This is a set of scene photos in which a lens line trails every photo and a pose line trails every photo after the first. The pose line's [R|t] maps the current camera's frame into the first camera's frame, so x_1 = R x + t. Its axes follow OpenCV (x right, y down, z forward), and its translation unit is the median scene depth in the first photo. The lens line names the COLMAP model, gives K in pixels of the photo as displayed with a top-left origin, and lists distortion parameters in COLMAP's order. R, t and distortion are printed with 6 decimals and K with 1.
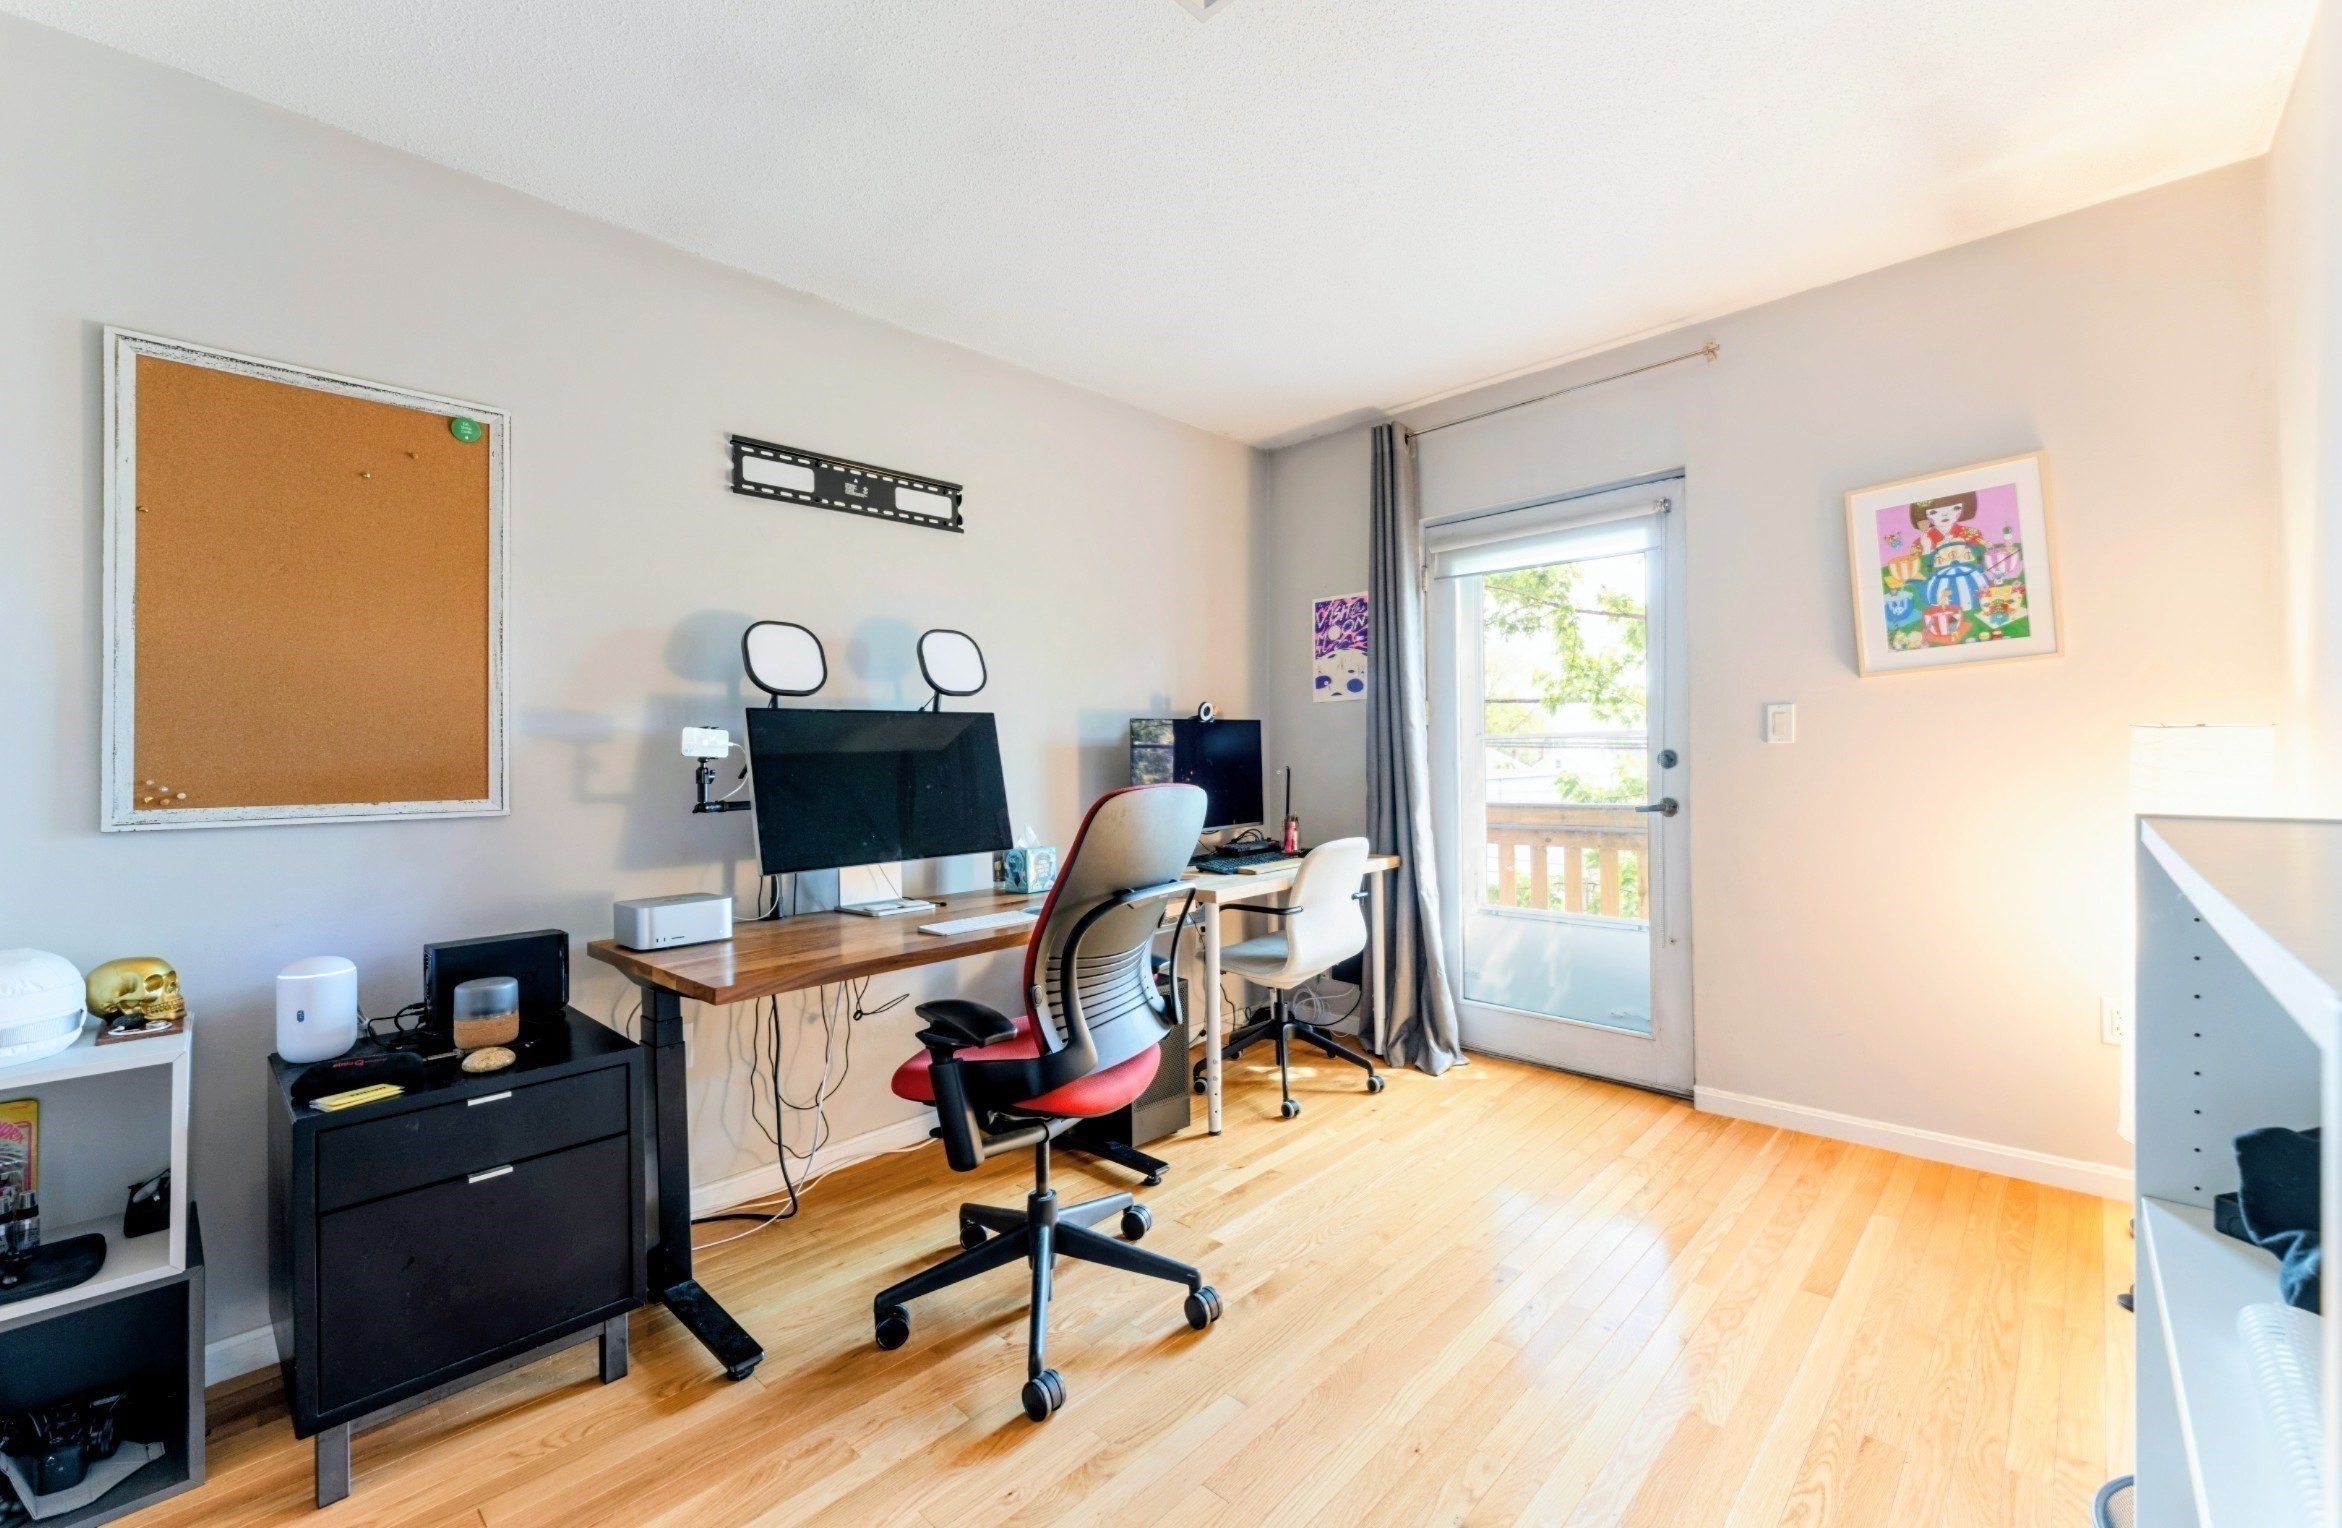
lens RADIAL K [[945.3, 0, 1171.0], [0, 945.3, 764.0], [0, 0, 1]] dist [-0.000354, -0.000038]
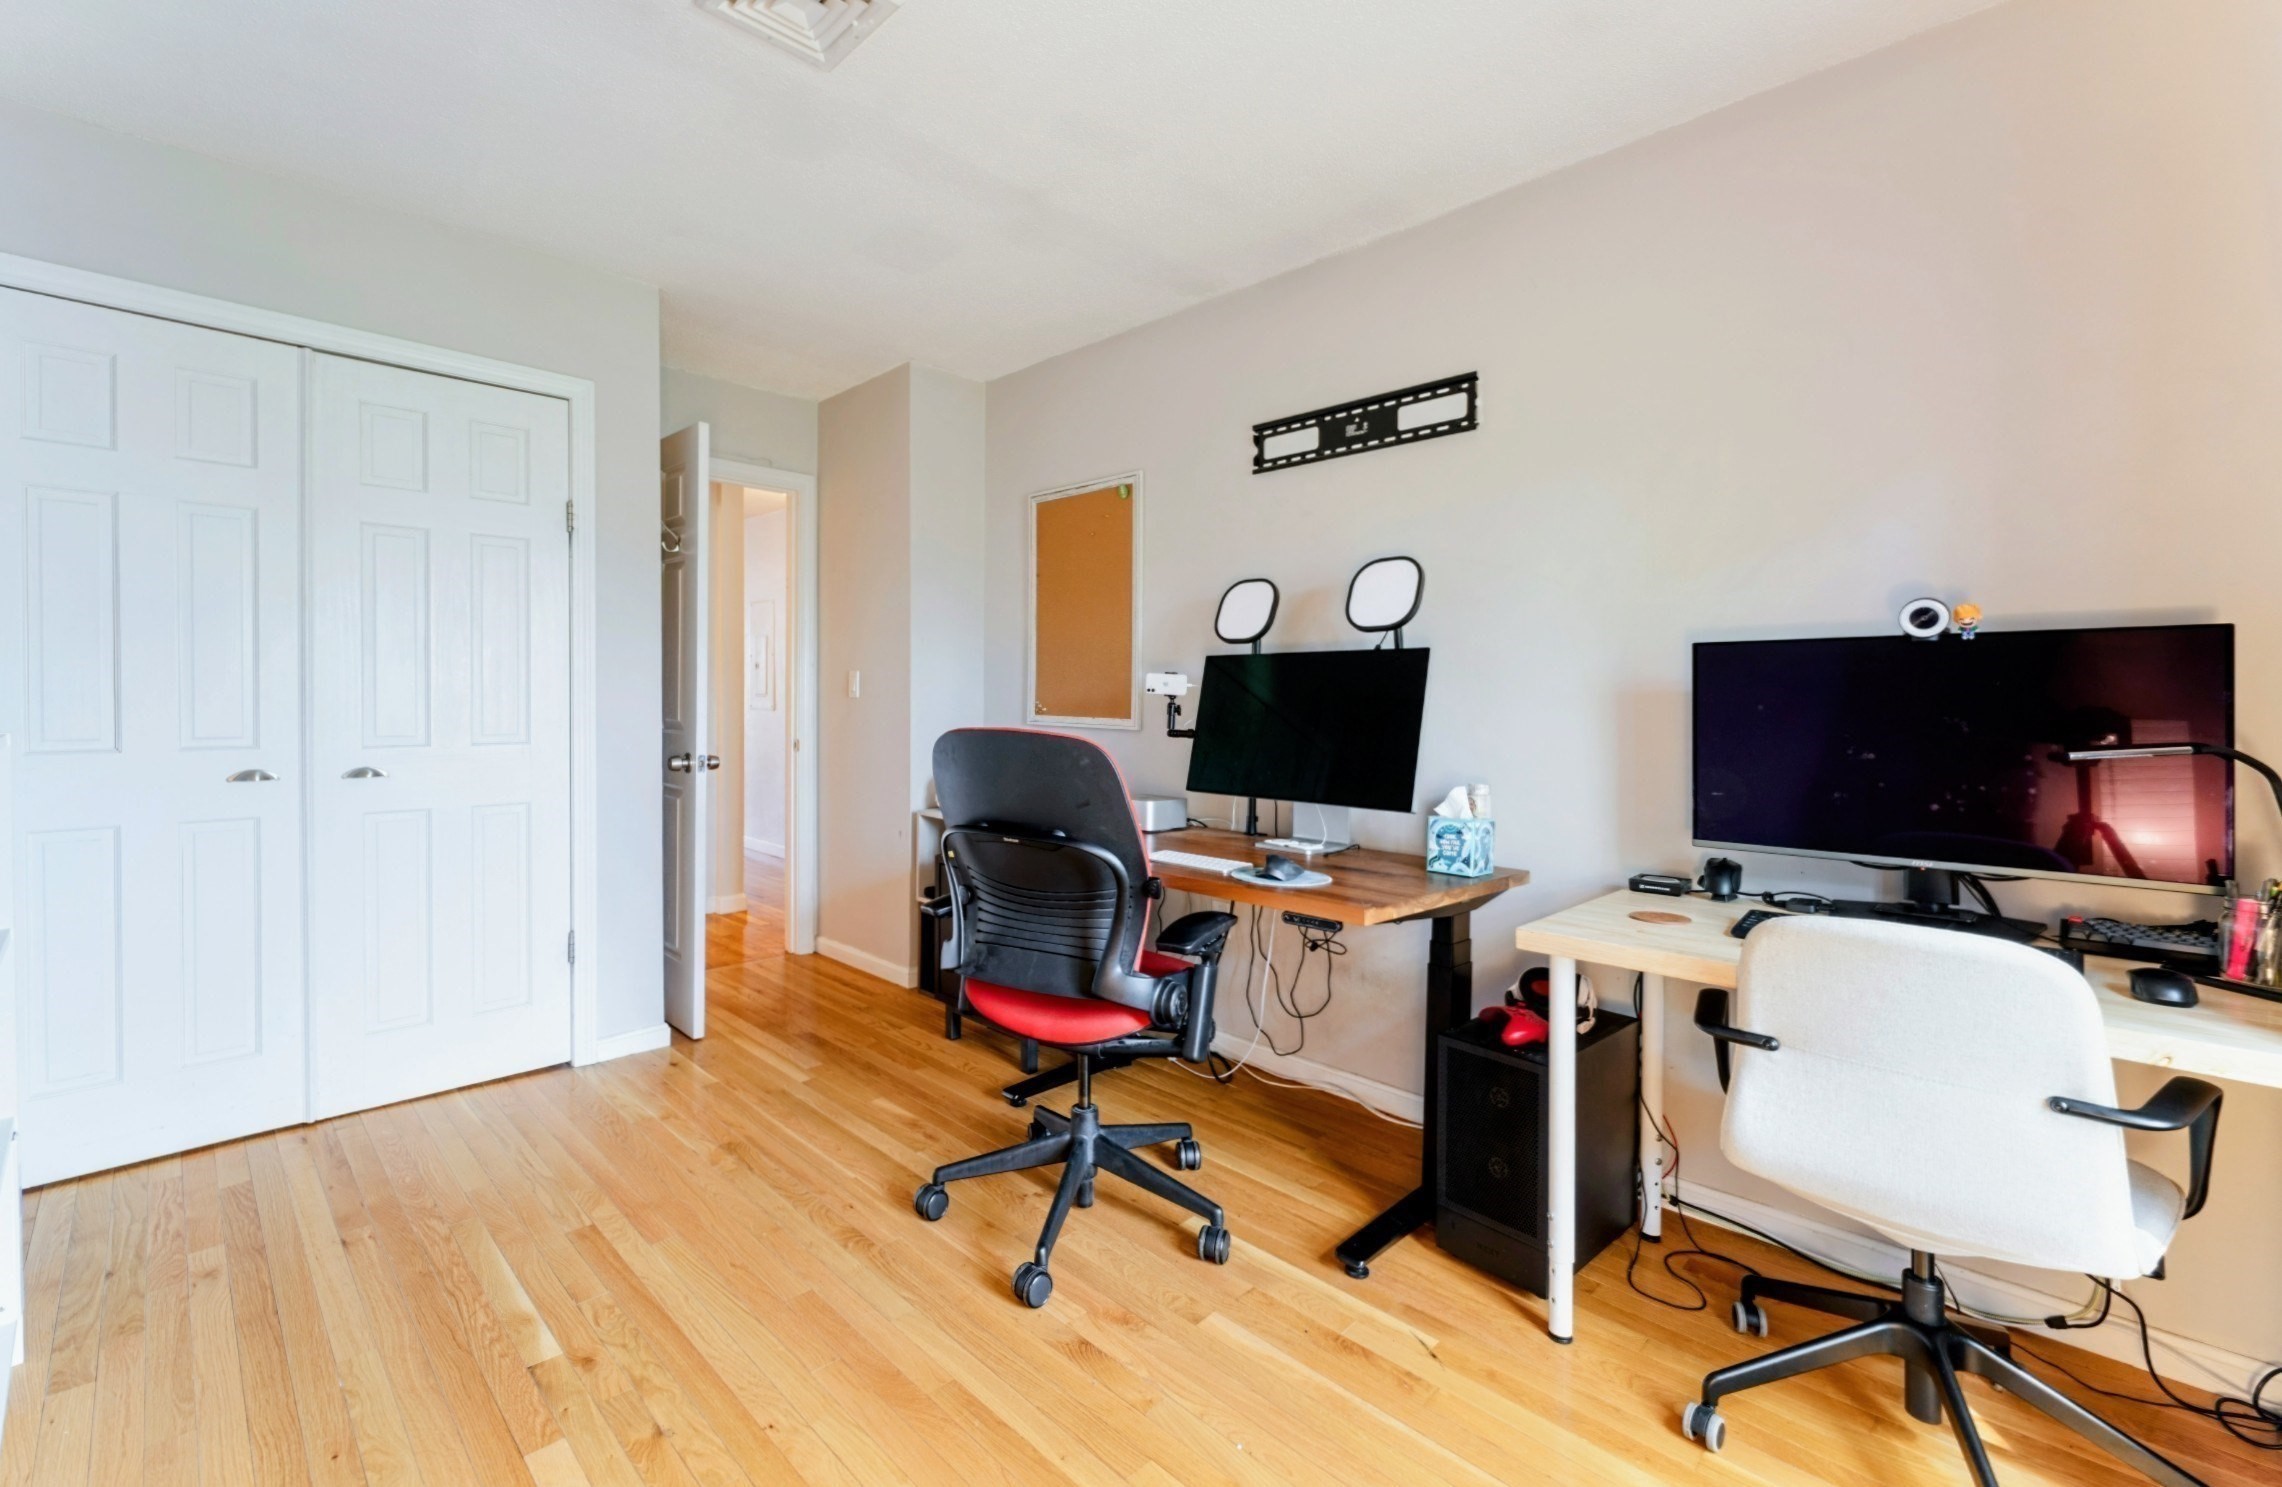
lens RADIAL K [[982.1, 0, 1136.7], [0, 982.1, 694.3], [0, 0, 1]] dist [0.001385, 0.000061]
pose [[-0.024954, 0.026784, -0.999330, 0.760043], [-0.009124, 0.999593, 0.027019, -0.038782], [0.999647, 0.009792, -0.024699, 0.848127]]
